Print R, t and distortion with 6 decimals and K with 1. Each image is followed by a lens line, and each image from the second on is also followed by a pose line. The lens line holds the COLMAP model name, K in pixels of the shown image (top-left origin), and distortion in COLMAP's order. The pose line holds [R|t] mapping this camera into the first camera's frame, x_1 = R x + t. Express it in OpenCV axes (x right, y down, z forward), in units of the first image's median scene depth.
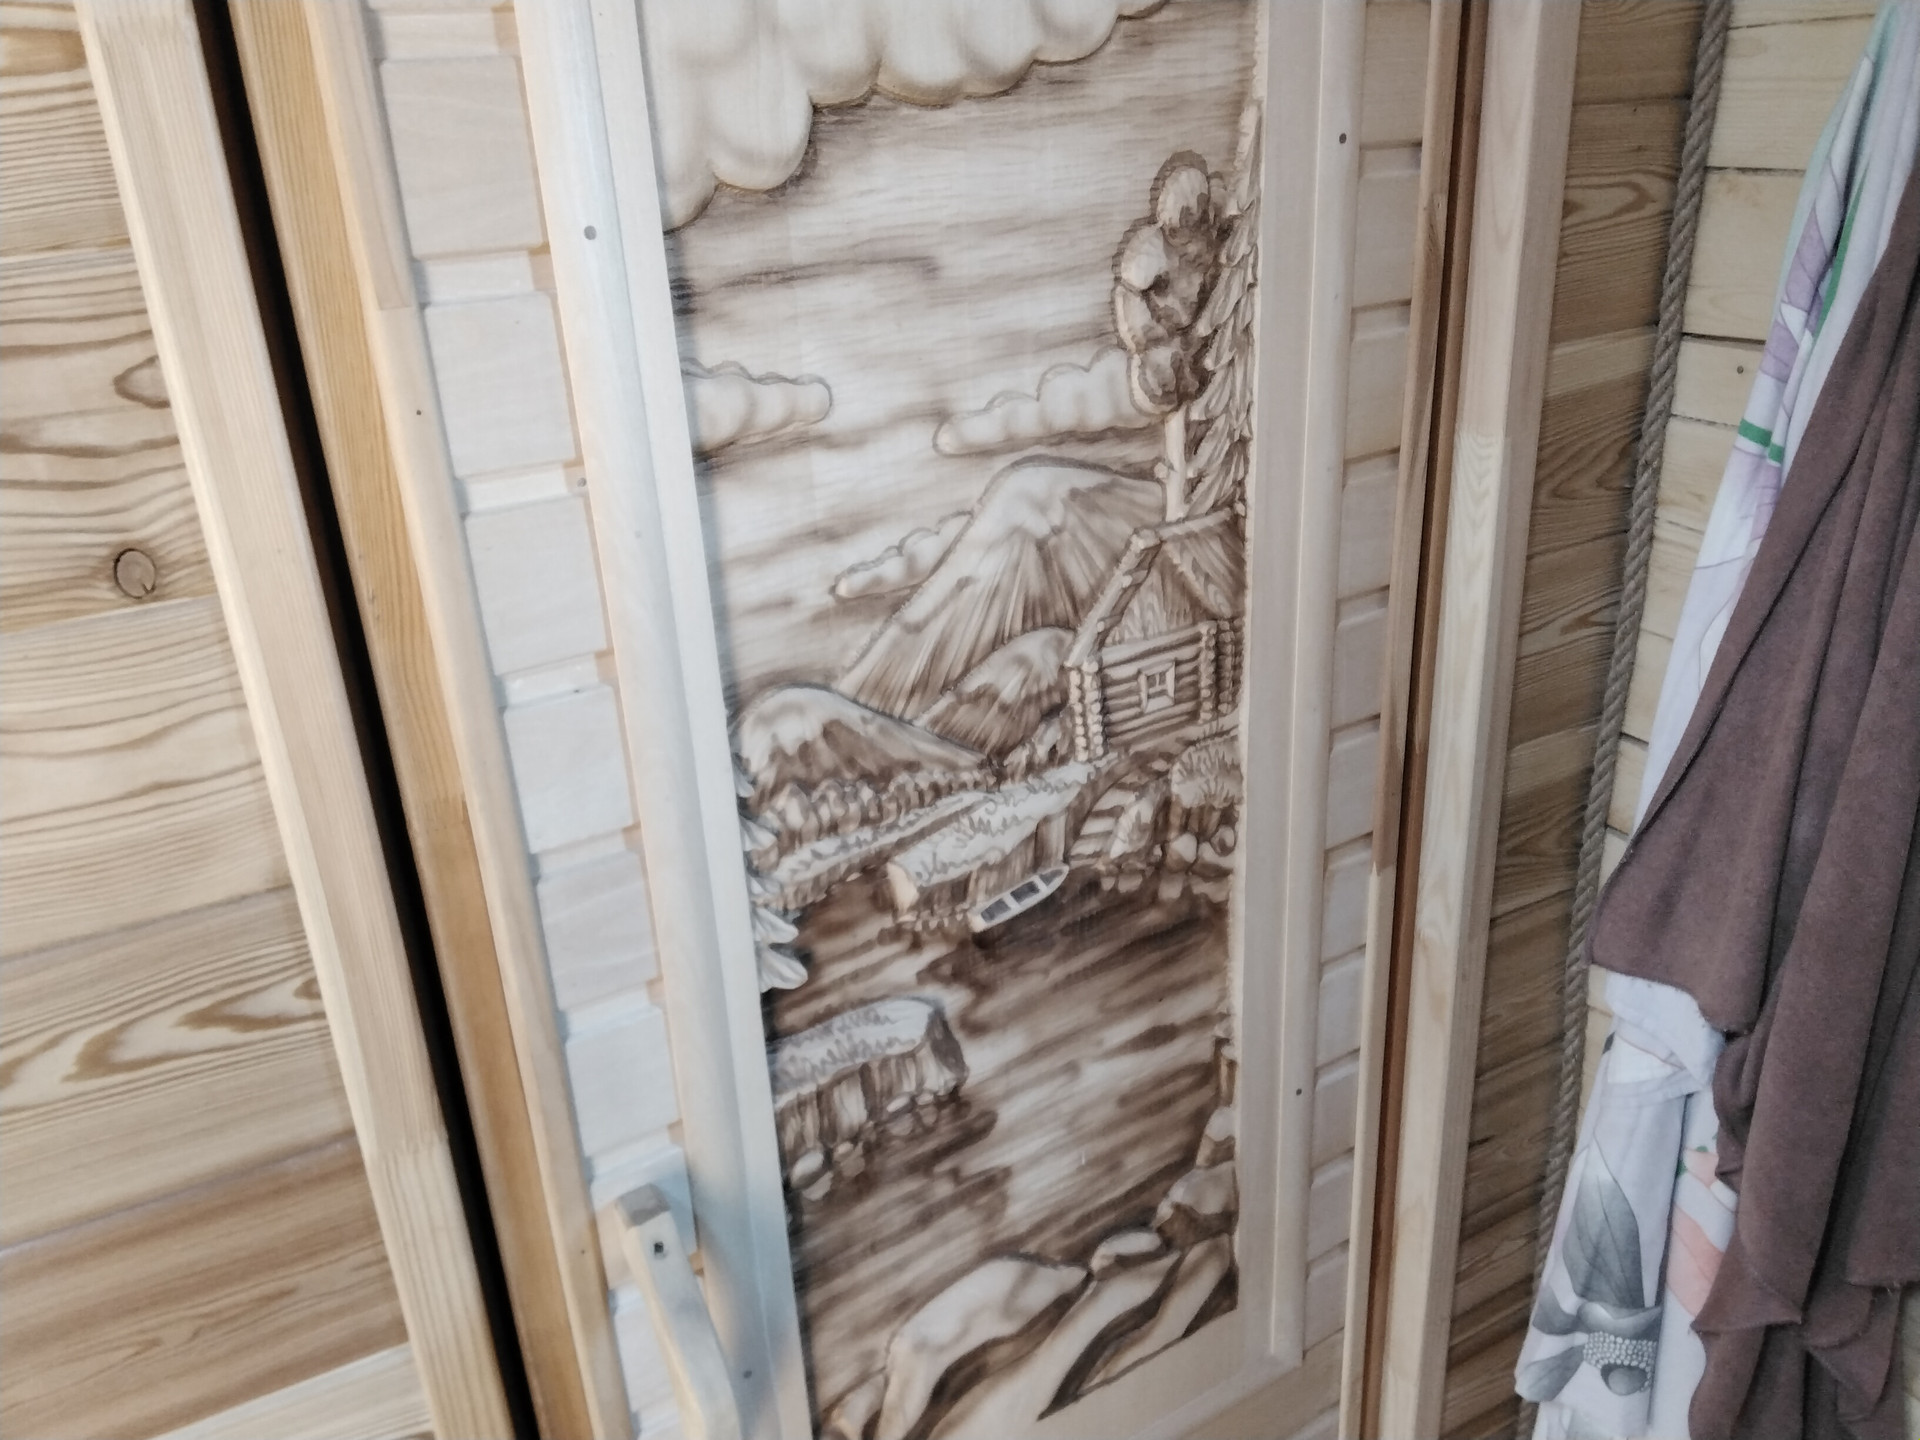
lens RADIAL K [[1529.8, 0, 958.5], [0, 1529.8, 725.9], [0, 0, 1]] dist [0.040215, -0.018499]
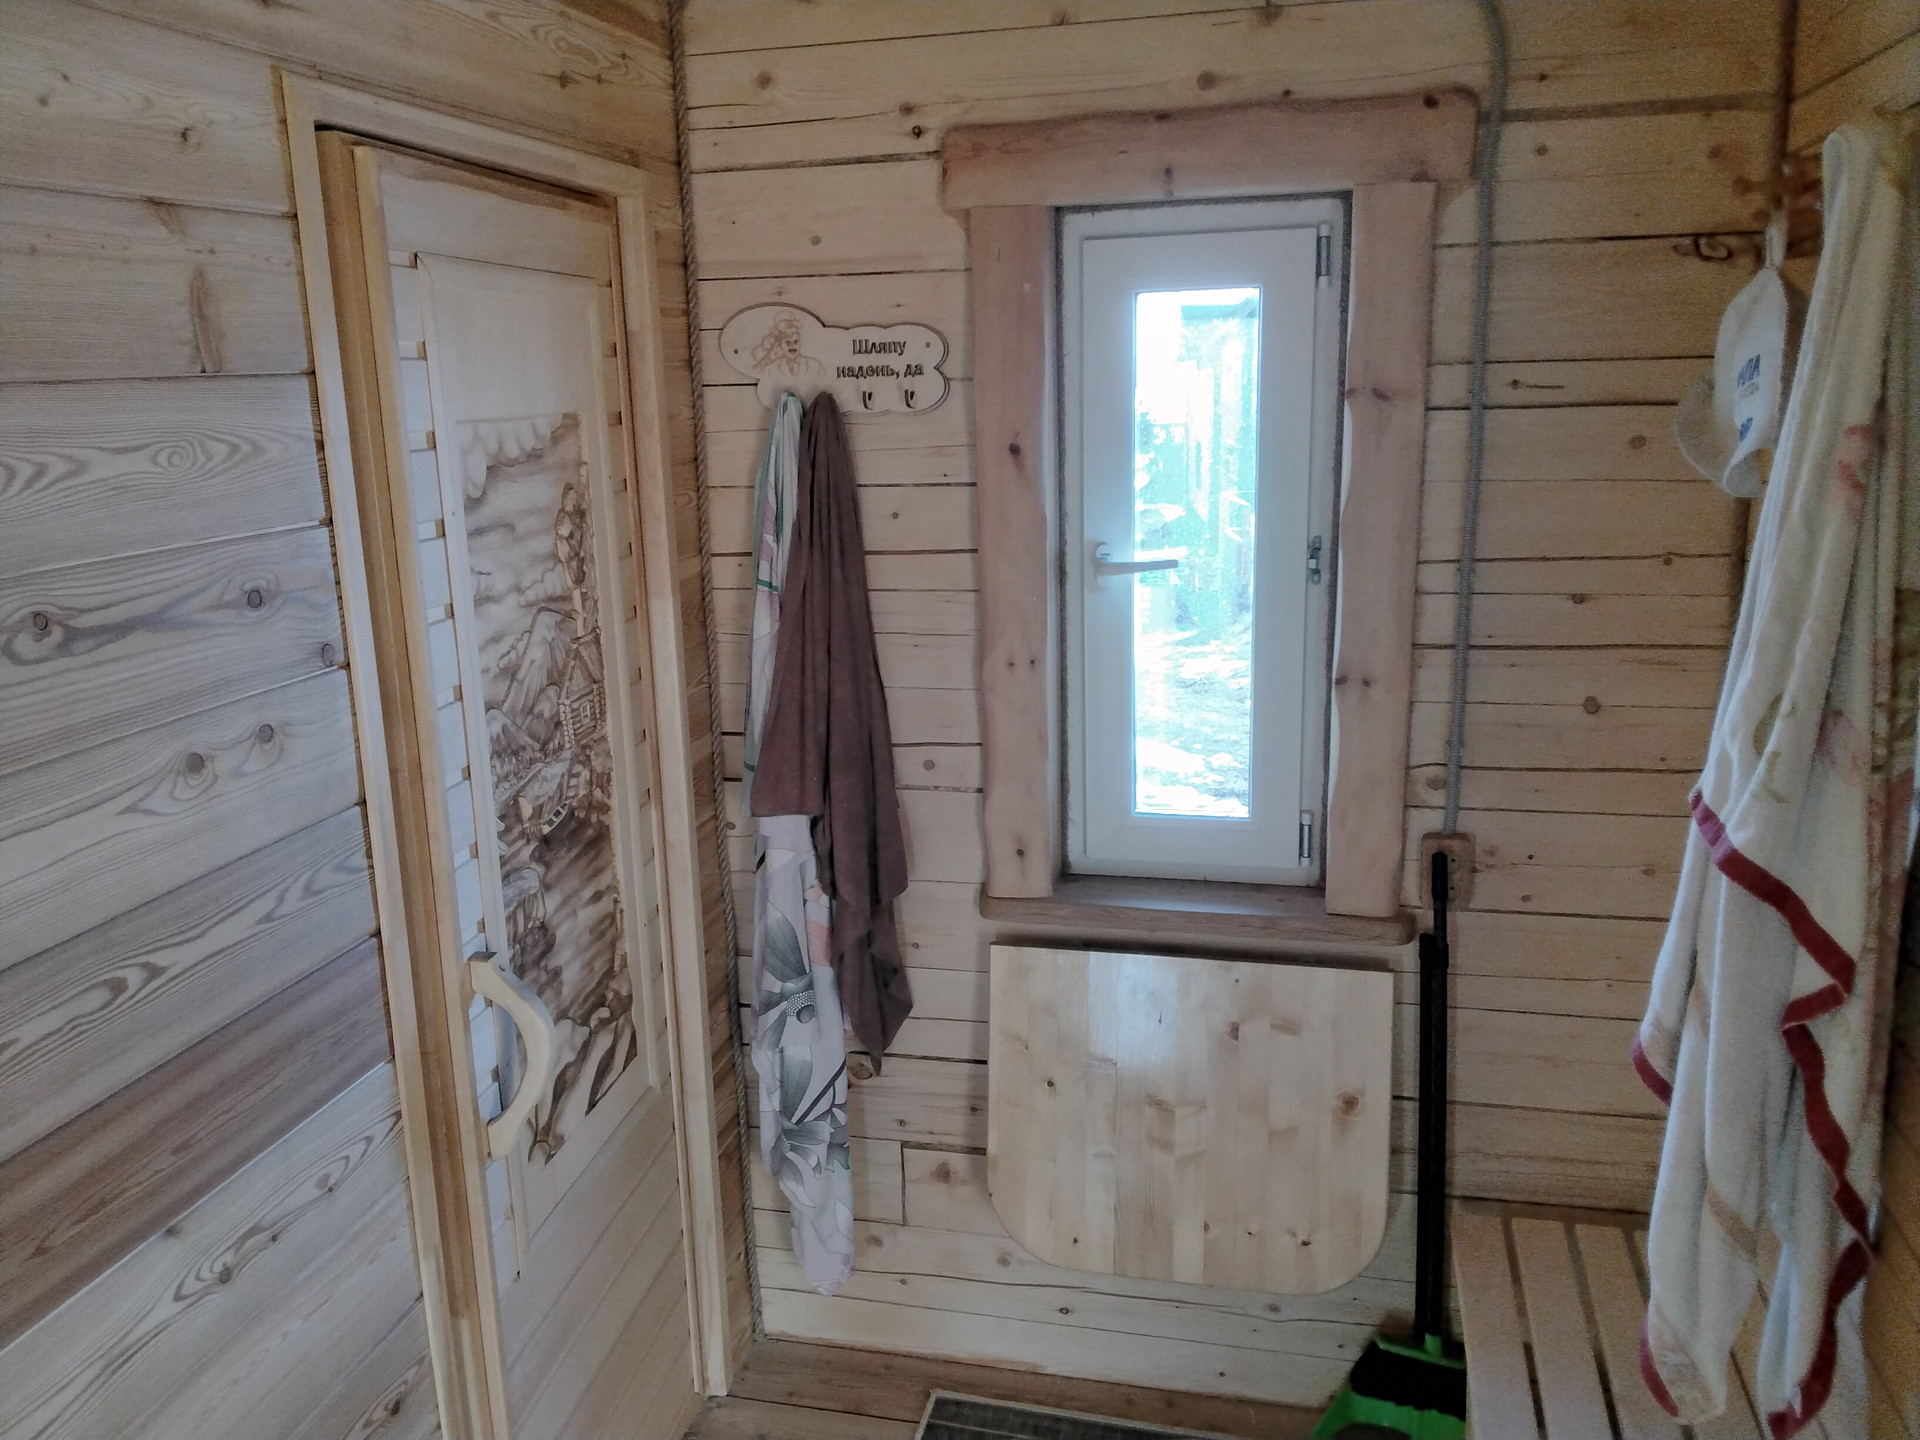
lens RADIAL K [[1529.8, 0, 960.5], [0, 1529.8, 719.6], [0, 0, 1]] dist [0.040215, -0.018499]
pose [[0.669080, -0.132596, 0.731267, -1.147672], [0.287833, 0.953397, -0.090483, 0.345855], [-0.685190, 0.271023, 0.676064, -0.872920]]
